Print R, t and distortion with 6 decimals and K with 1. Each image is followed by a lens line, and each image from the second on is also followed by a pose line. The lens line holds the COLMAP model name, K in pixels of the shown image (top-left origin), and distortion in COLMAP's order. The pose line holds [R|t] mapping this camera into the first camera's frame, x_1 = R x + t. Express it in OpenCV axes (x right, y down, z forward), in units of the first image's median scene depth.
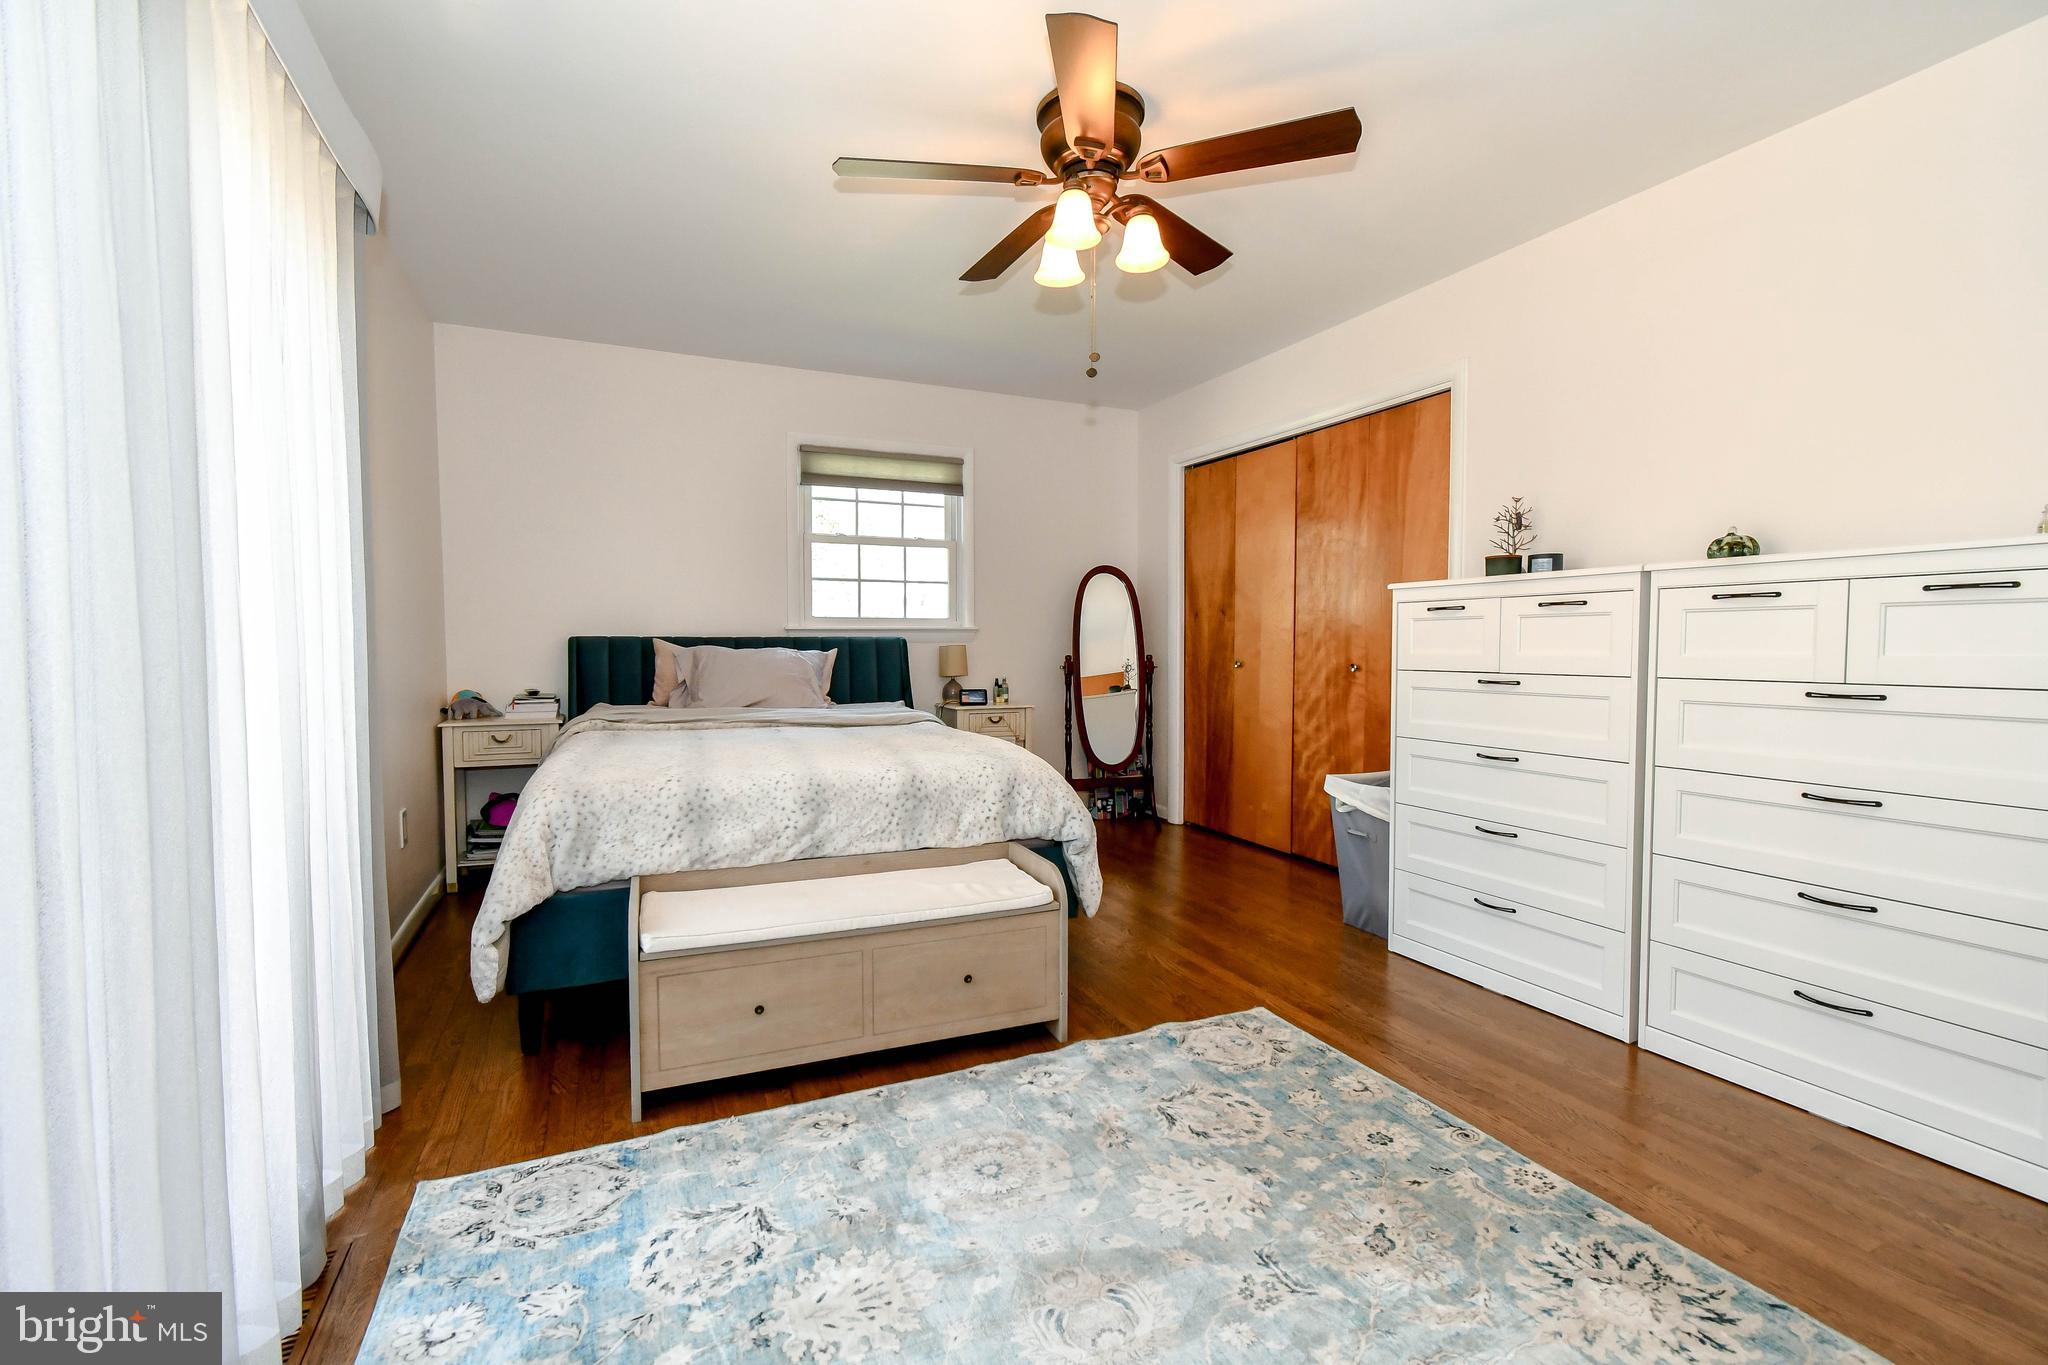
lens RADIAL K [[912.4, 0, 1018.7], [0, 912.4, 682.9], [0, 0, 1]] dist [0.002064, 0.000181]
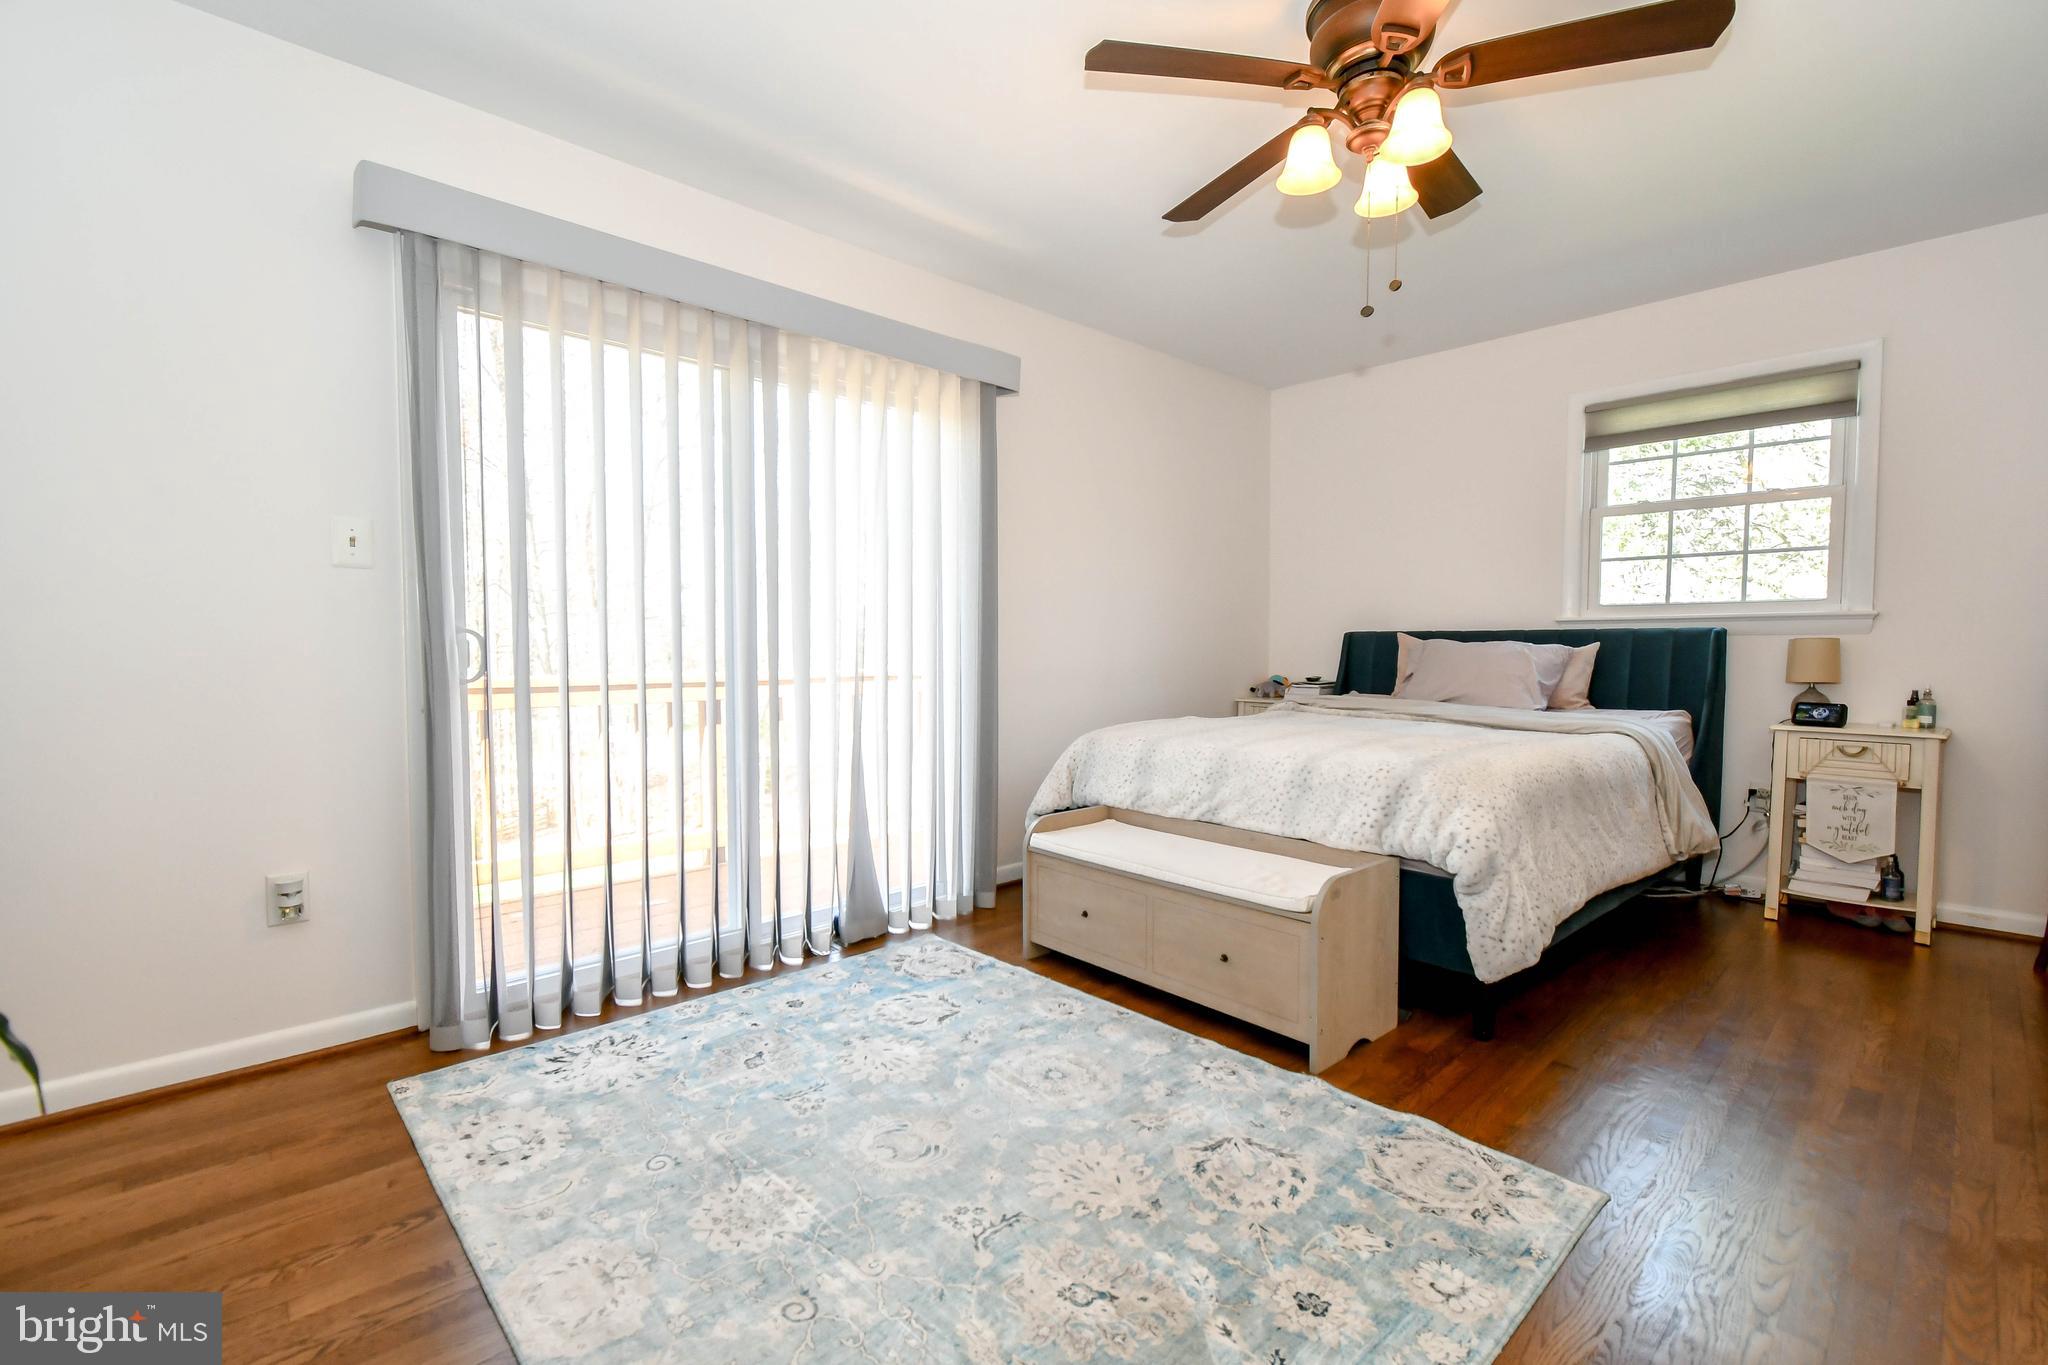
lens RADIAL K [[912.4, 0, 1015.1], [0, 912.4, 685.5], [0, 0, 1]] dist [0.002064, 0.000181]
pose [[0.310185, 0.044182, -0.949649, 0.787055], [-0.043878, 0.998520, 0.032124, -0.003116], [0.949663, 0.031705, 0.311664, 0.425566]]
